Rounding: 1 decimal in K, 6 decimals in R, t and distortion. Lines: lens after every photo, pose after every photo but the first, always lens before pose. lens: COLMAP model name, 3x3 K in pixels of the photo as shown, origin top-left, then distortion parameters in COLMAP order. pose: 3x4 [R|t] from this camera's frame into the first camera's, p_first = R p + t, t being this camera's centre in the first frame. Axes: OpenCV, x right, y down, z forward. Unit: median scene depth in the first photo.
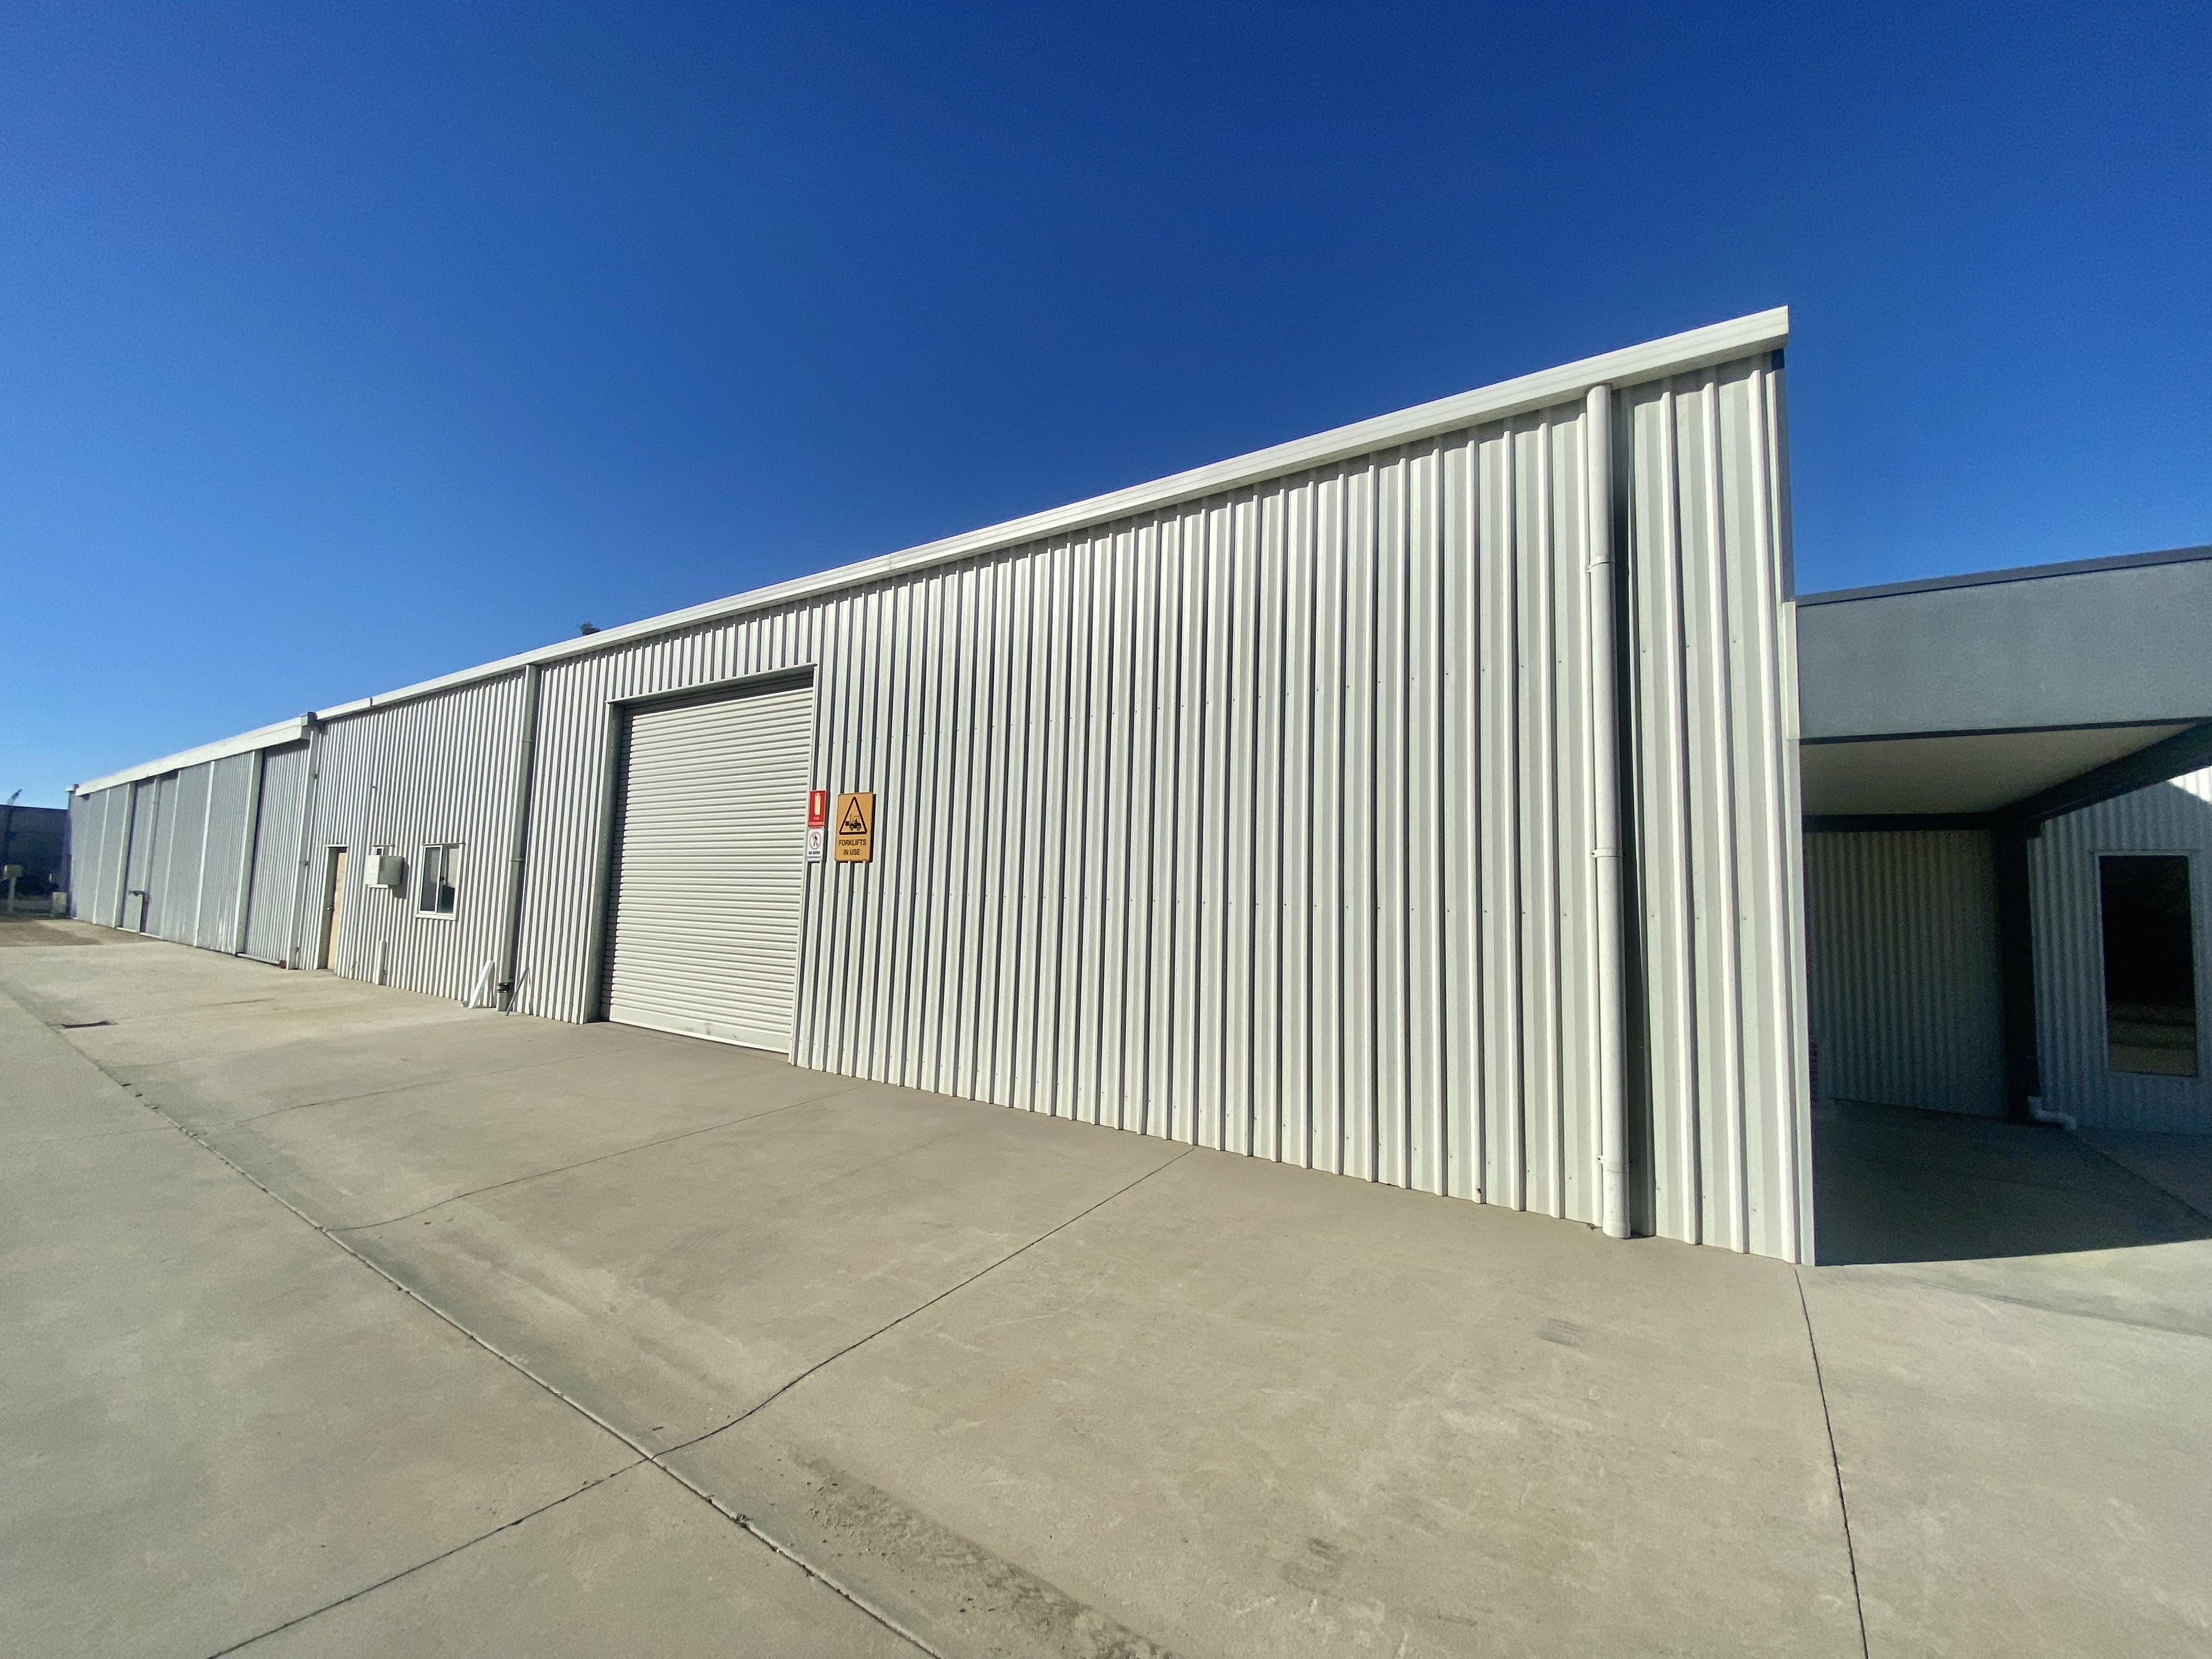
lens RADIAL K [[888.5, 0, 1118.9], [0, 888.5, 821.5], [0, 0, 1]] dist [0.001823, -0.002359]
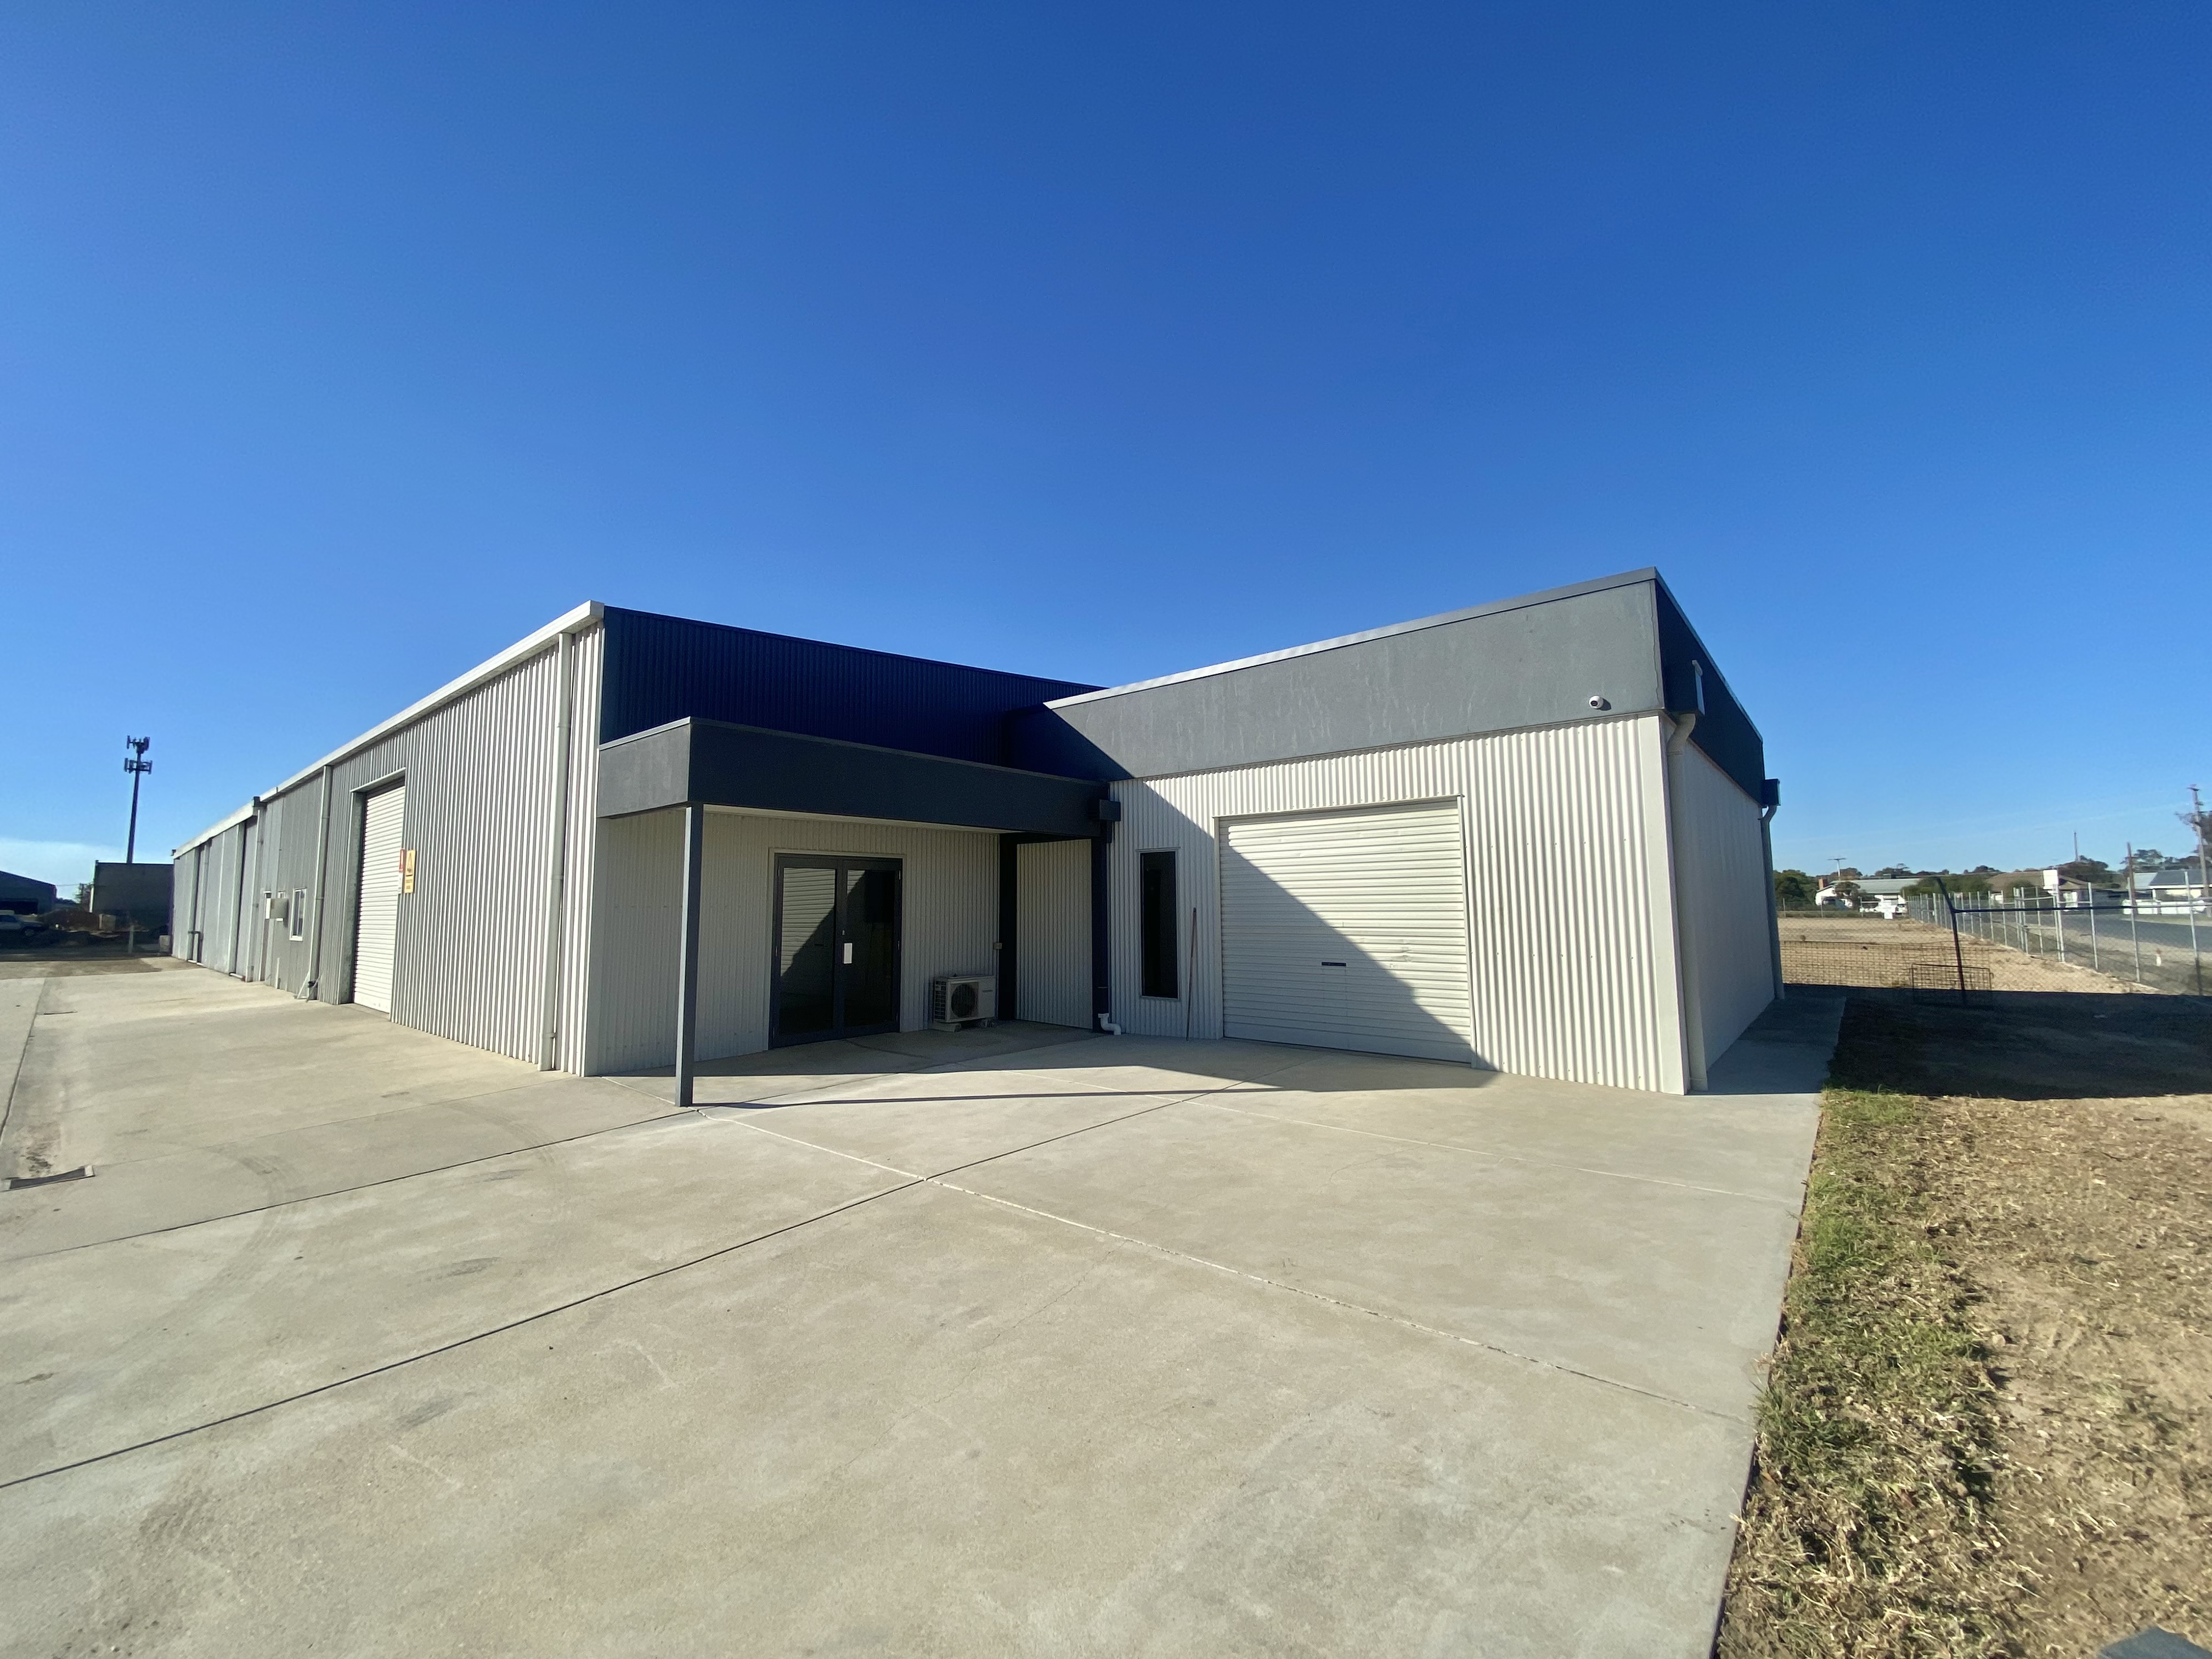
lens RADIAL K [[888.5, 0, 1100.1], [0, 888.5, 833.4], [0, 0, 1]] dist [0.001823, -0.002359]
pose [[0.992667, -0.050834, -0.109676, 0.529762], [0.051317, 0.998681, 0.001584, -0.000963], [0.109451, -0.007201, 0.993966, -0.222148]]
